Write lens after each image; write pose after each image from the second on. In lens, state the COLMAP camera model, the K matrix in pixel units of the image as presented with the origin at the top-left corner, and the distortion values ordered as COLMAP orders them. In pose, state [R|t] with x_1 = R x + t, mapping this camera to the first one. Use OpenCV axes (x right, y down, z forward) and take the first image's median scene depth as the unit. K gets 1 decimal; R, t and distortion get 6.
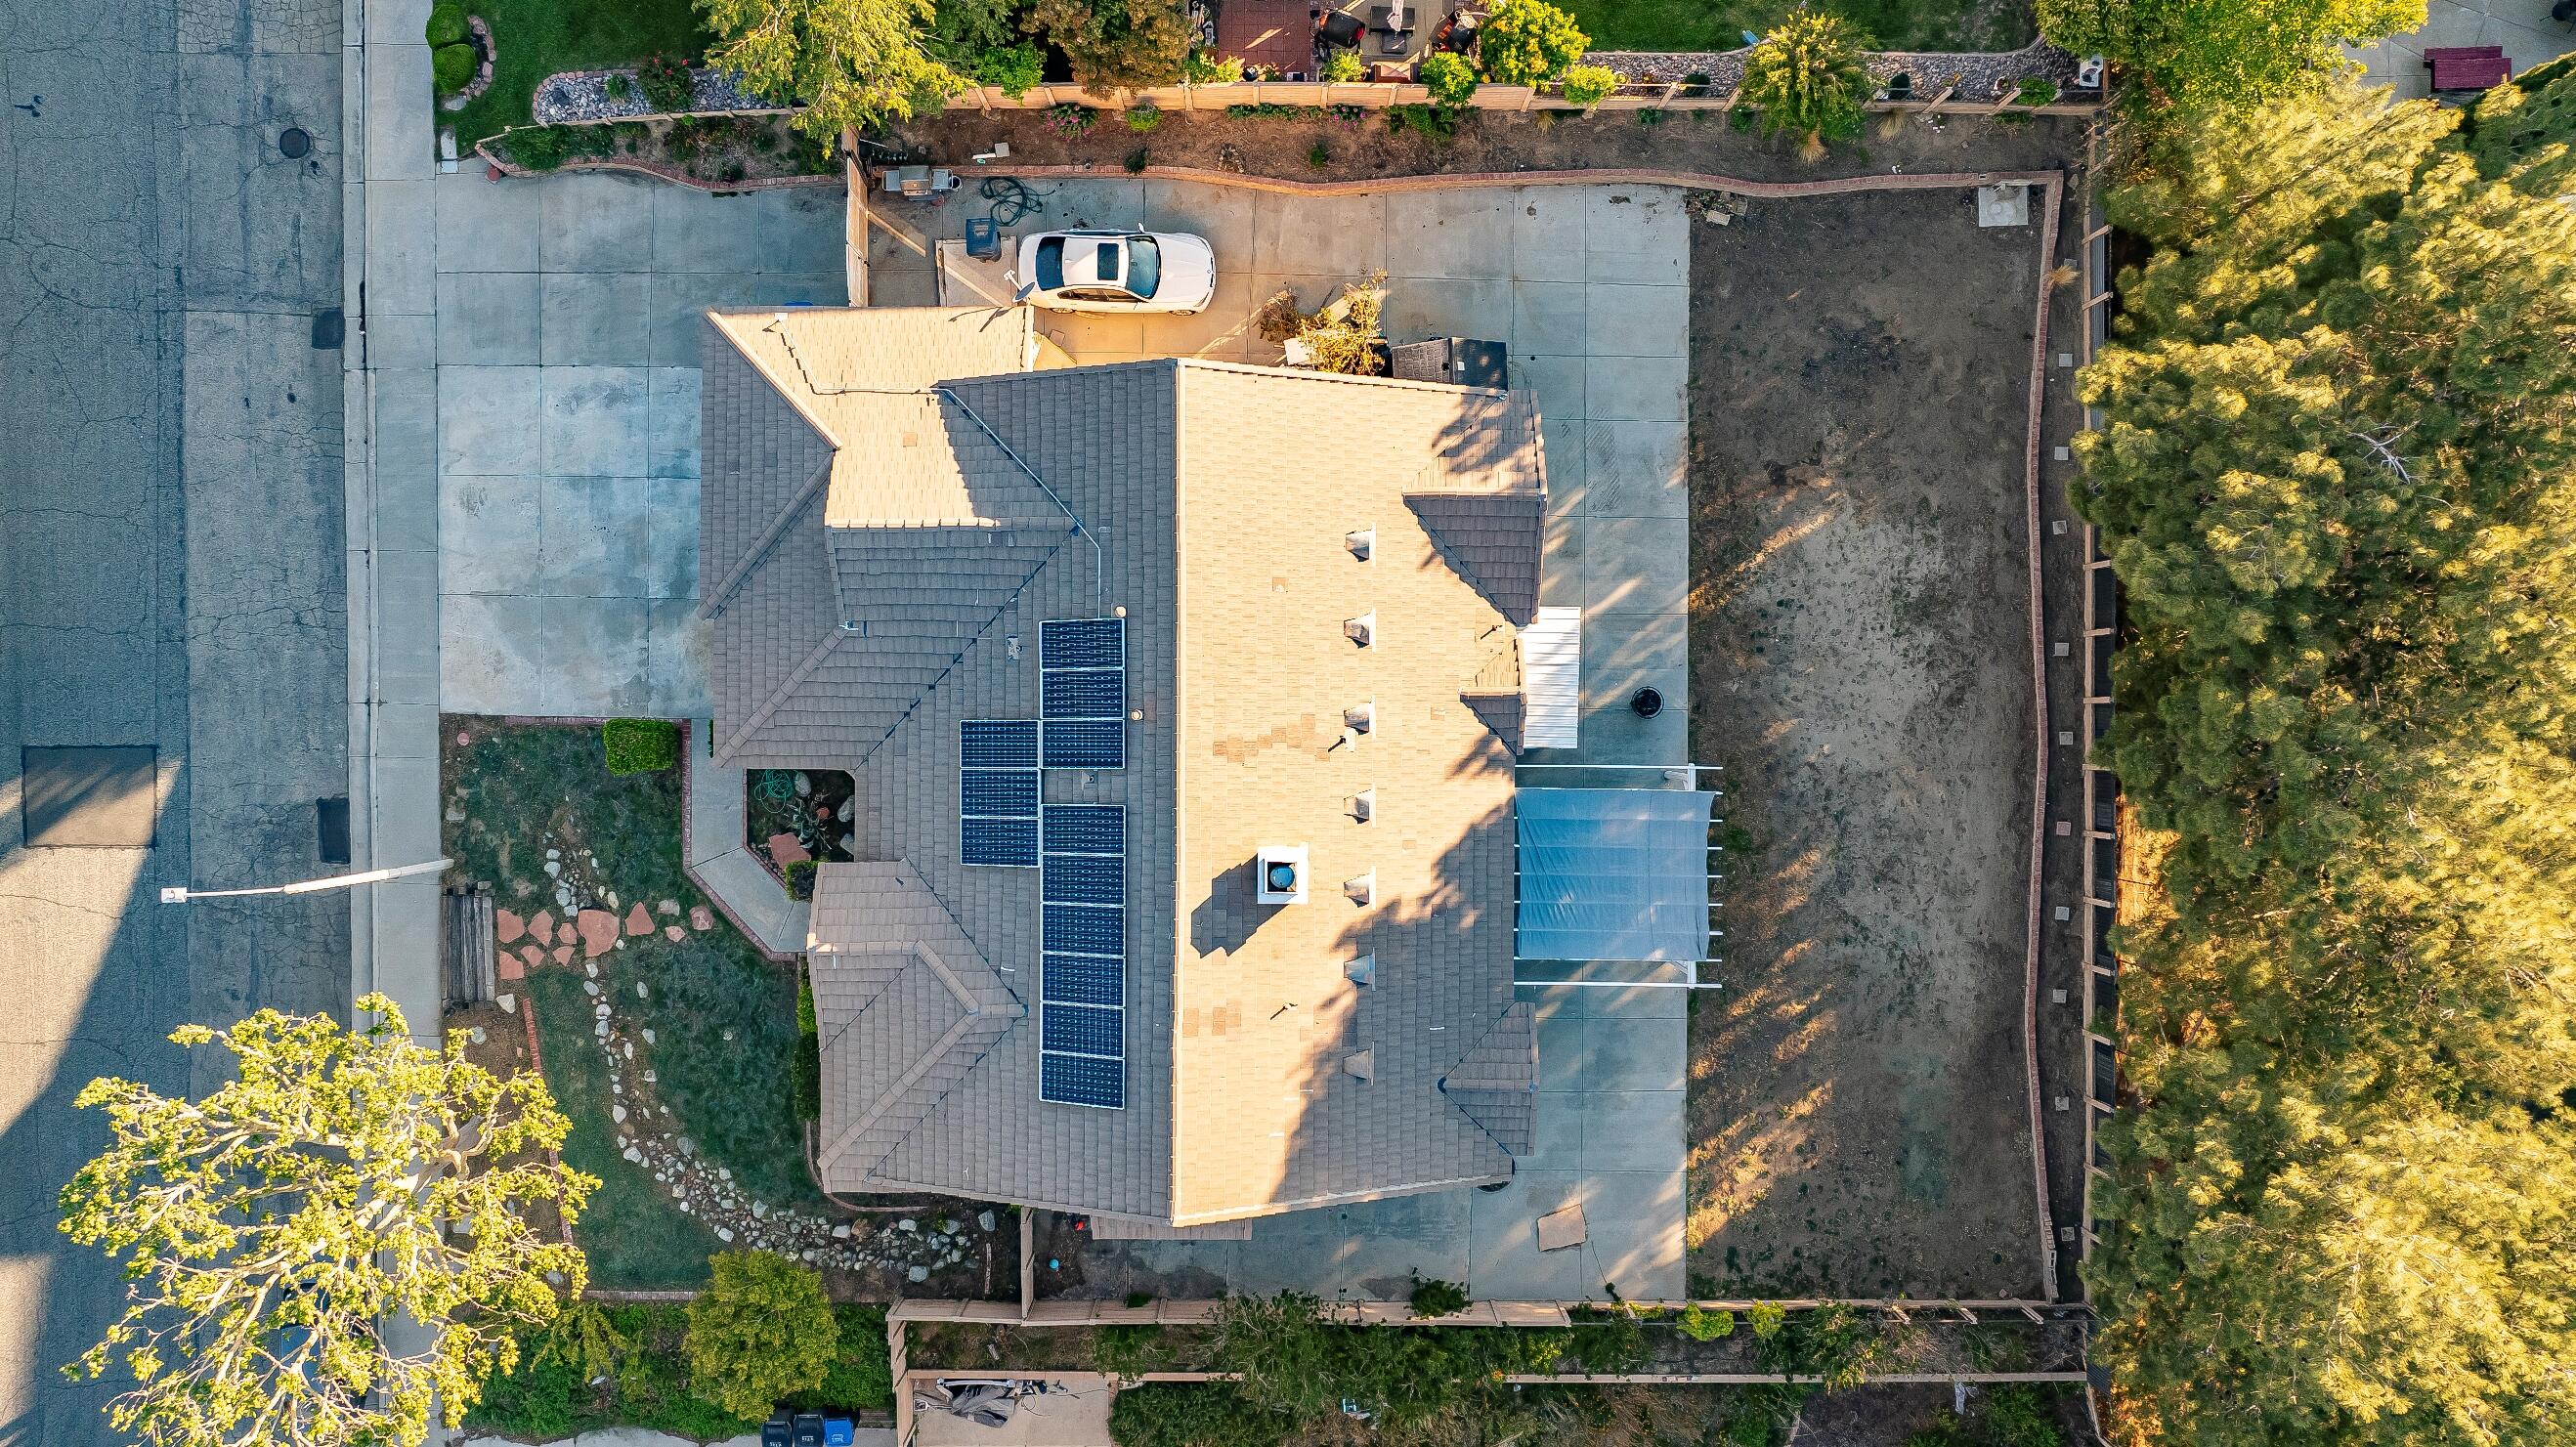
lens RADIAL K [[1819.5, 0, 1278.1], [0, 1819.5, 724.7], [0, 0, 1]] dist [-0.021590, 0.000145]
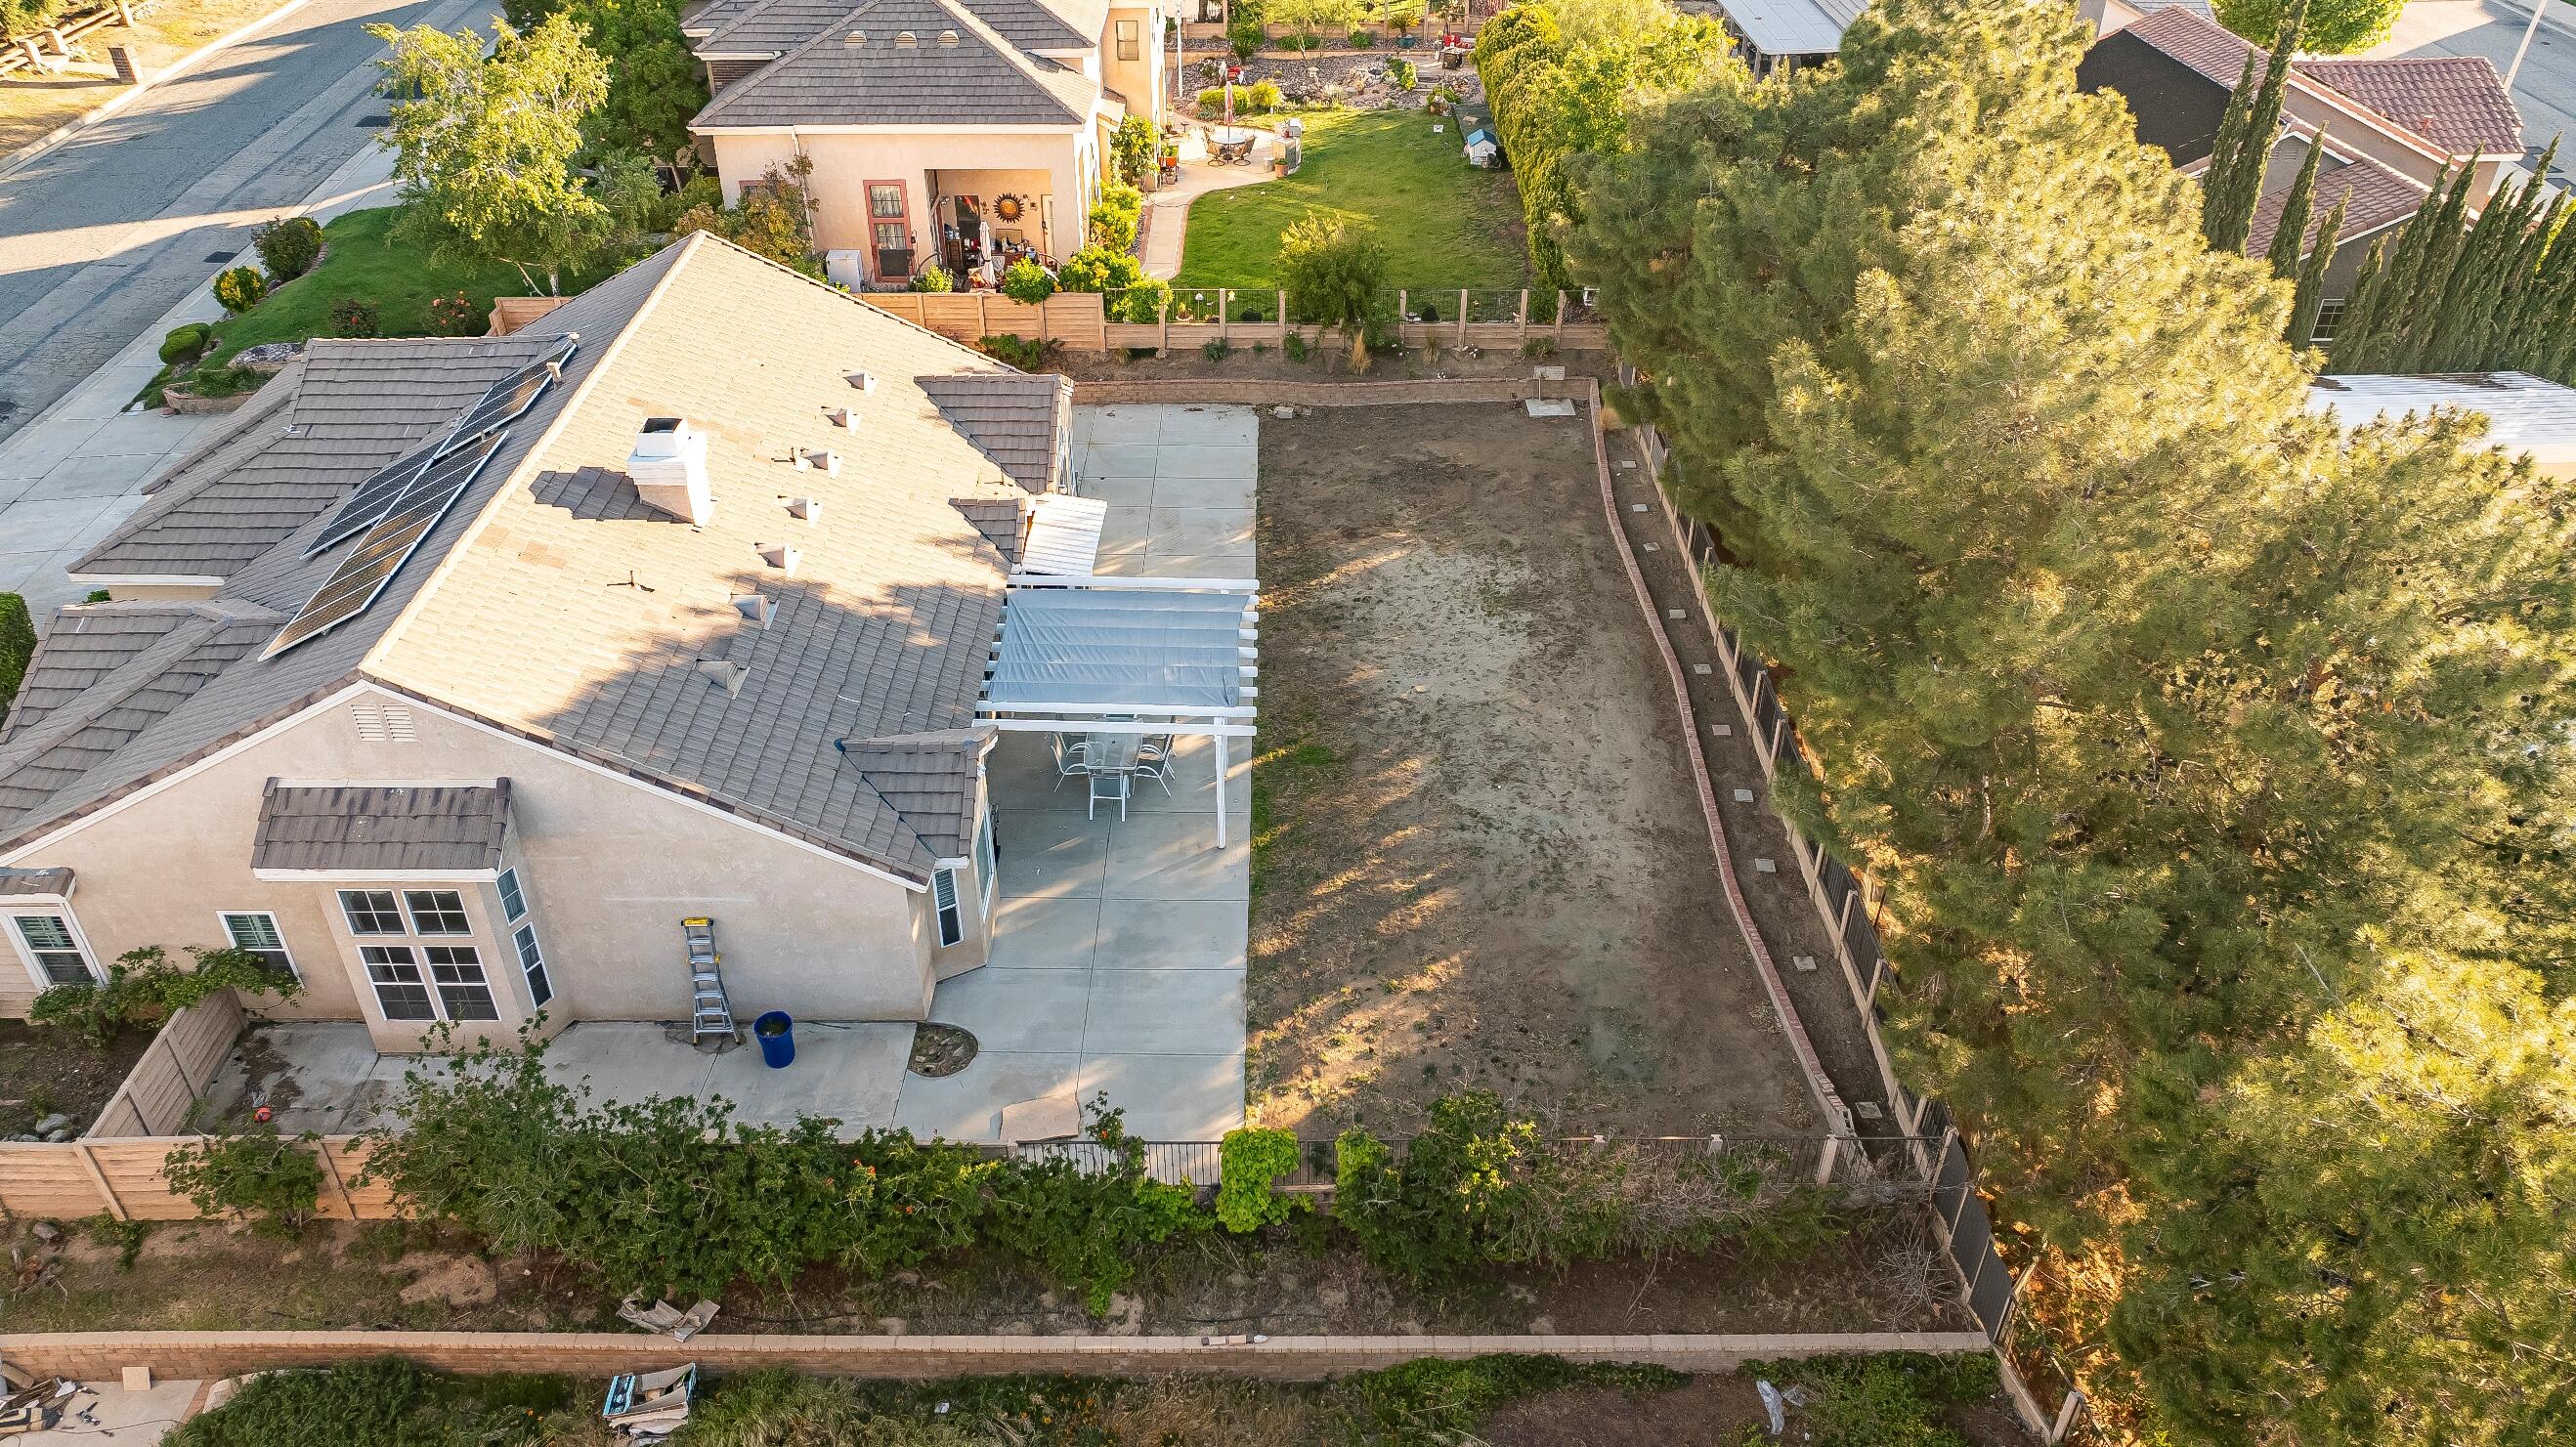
lens RADIAL K [[1819.5, 0, 1288.3], [0, 1819.5, 727.1], [0, 0, 1]] dist [-0.021590, 0.000145]
pose [[0.999947, -0.010104, 0.002193, 0.239845], [0.007512, 0.564320, -0.825522, 0.711845], [0.007104, 0.825494, 0.564366, 0.543063]]
